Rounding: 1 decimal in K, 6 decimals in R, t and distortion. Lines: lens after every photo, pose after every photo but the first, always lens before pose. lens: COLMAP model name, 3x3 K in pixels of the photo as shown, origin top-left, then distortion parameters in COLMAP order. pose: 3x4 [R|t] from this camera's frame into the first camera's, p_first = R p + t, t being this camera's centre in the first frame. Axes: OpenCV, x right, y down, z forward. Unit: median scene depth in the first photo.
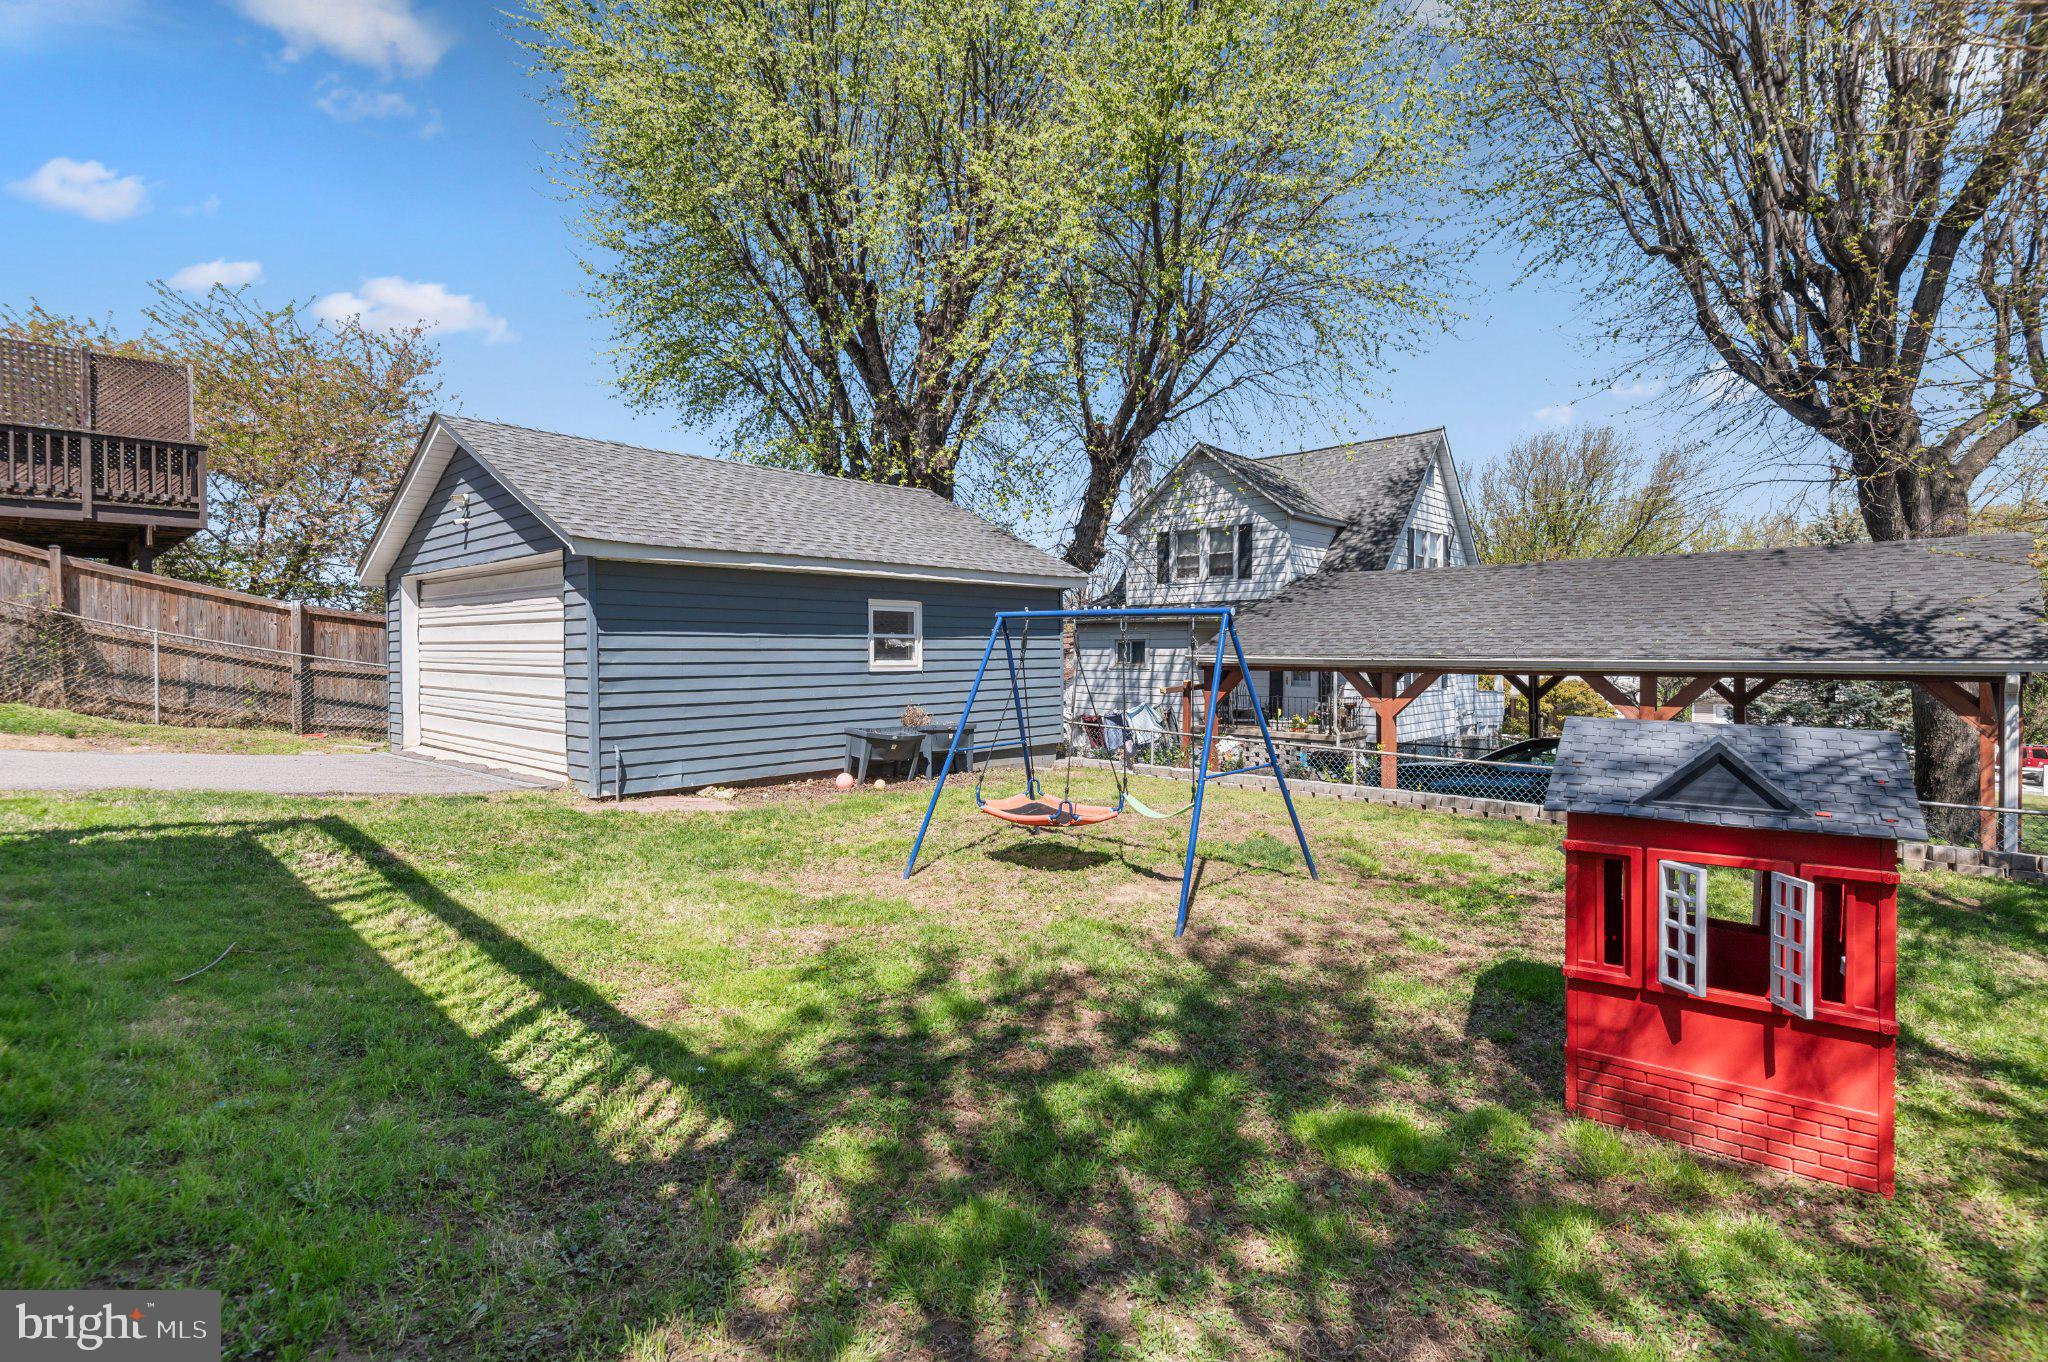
lens RADIAL K [[962.1, 0, 1018.5], [0, 962.1, 663.0], [0, 0, 1]] dist [0.033086, -0.005485]
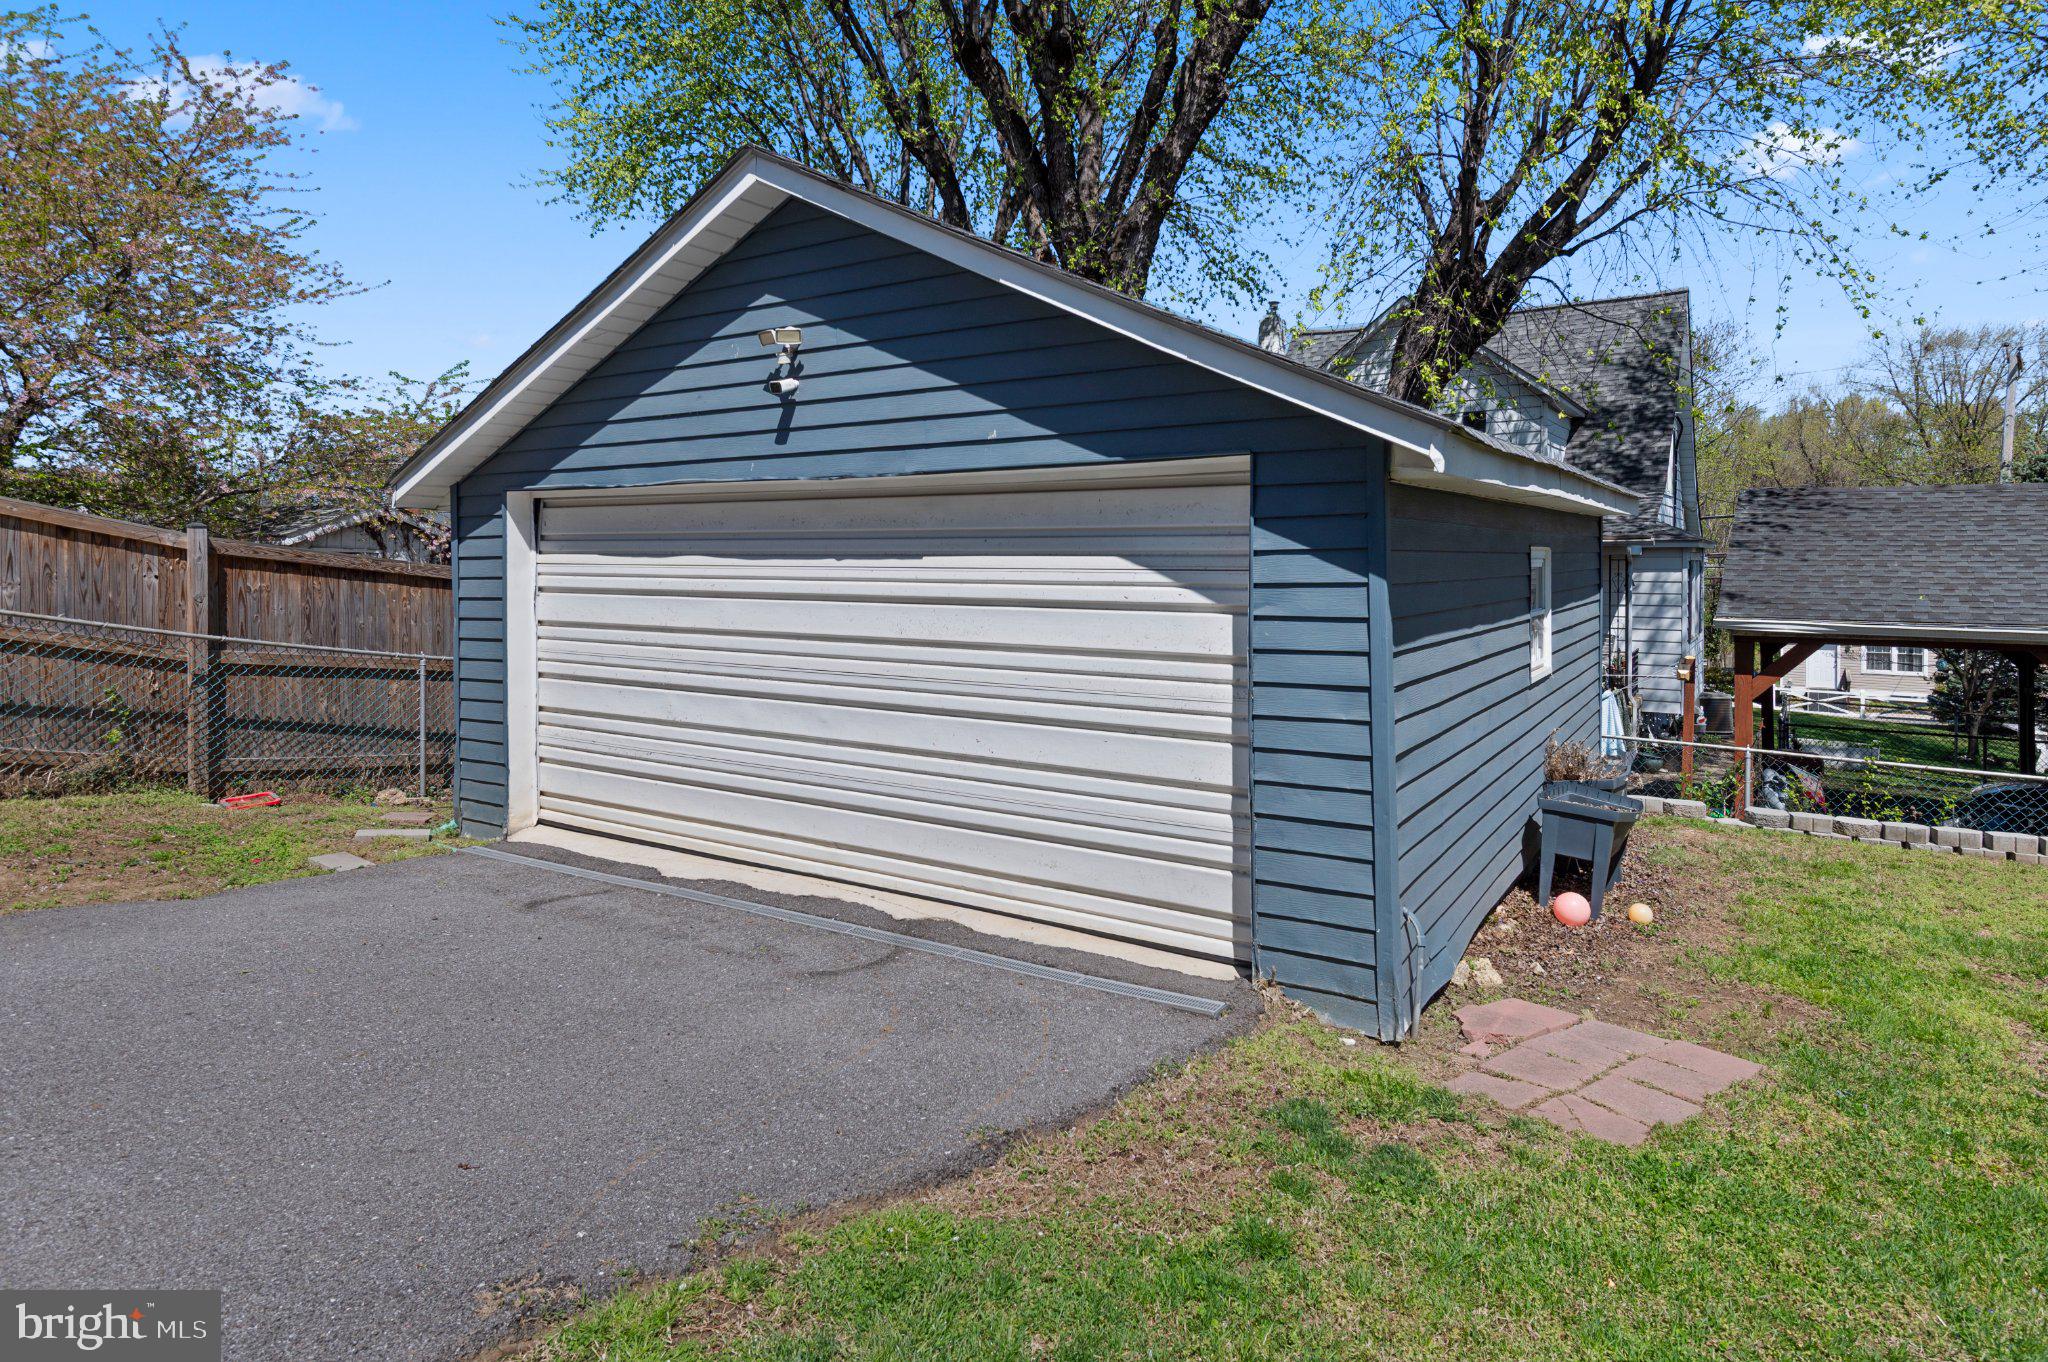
lens RADIAL K [[1163.6, 0, 992.3], [0, 1163.6, 566.1], [0, 0, 1]] dist [0.040889, 0.000904]
pose [[0.986784, 0.000190, 0.162038, -0.431758], [0.000368, 0.999994, -0.003410, -0.042831], [-0.162038, 0.003425, 0.986779, 0.325538]]
